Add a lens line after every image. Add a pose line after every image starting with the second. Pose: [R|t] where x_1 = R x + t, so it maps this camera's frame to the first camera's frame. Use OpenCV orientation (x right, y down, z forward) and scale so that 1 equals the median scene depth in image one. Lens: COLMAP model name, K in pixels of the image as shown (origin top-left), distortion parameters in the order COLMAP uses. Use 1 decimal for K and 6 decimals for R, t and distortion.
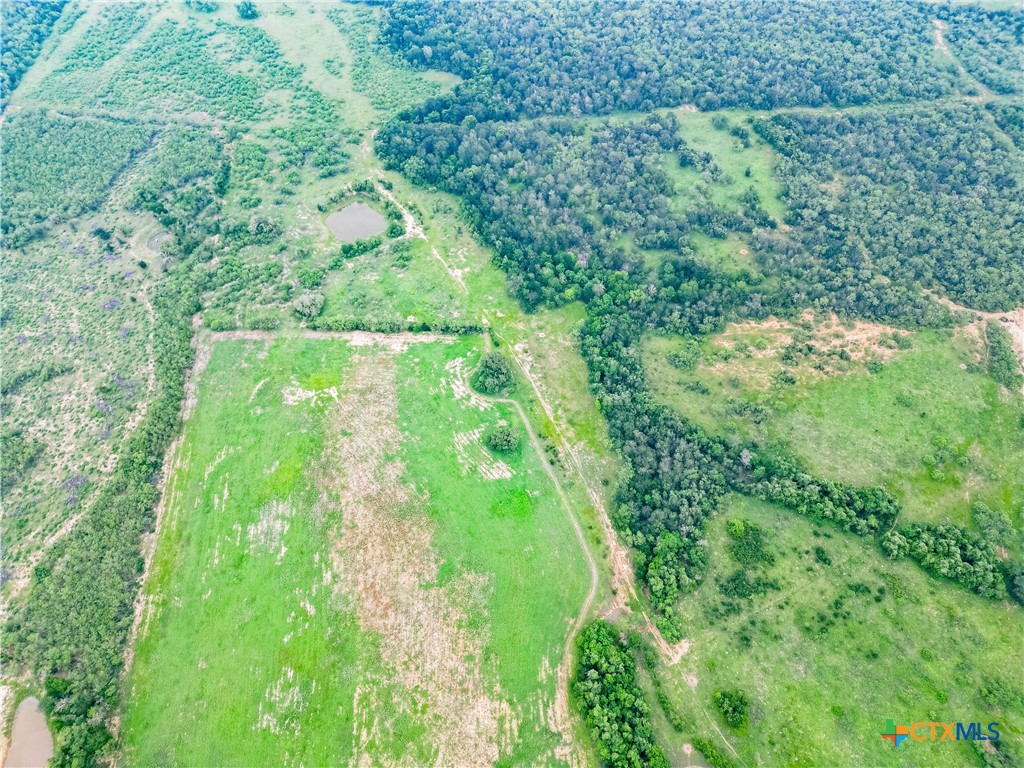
lens RADIAL K [[732.2, 0, 506.0], [0, 732.2, 387.6], [0, 0, 1]] dist [0.053206, -0.045513]
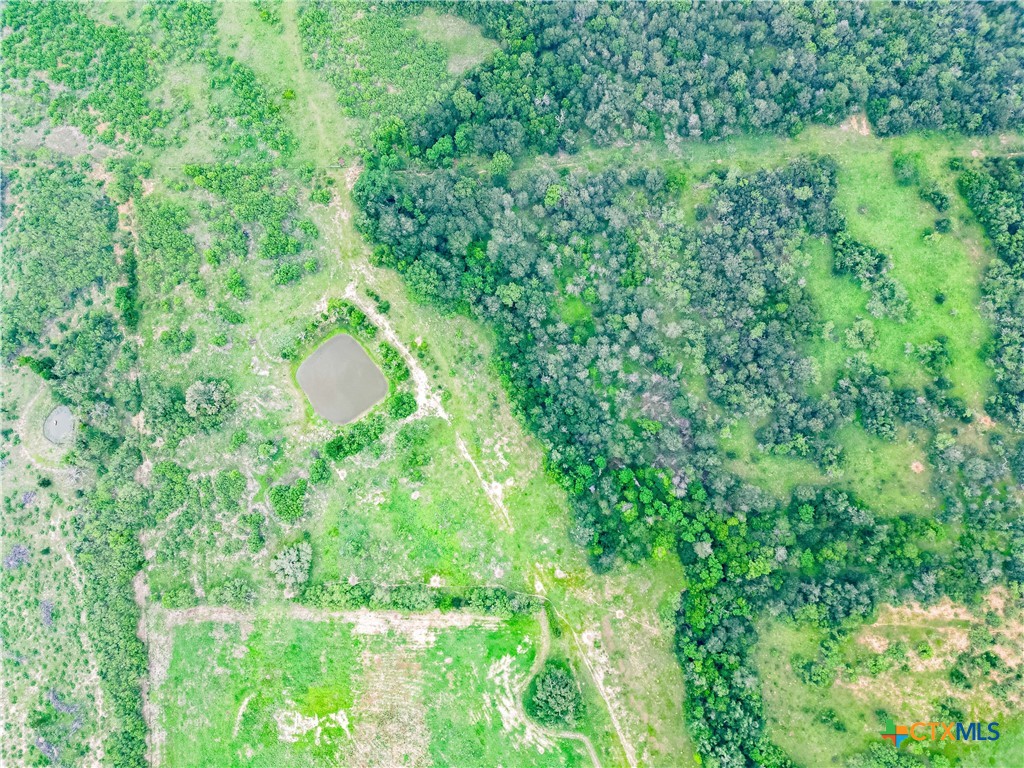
lens RADIAL K [[732.2, 0, 496.3], [0, 732.2, 318.9], [0, 0, 1]] dist [0.053206, -0.045513]
pose [[0.999926, -0.011295, -0.004539, -0.063184], [0.012122, 0.889987, 0.455825, -0.639263], [-0.001109, -0.455846, 0.890058, 0.464252]]
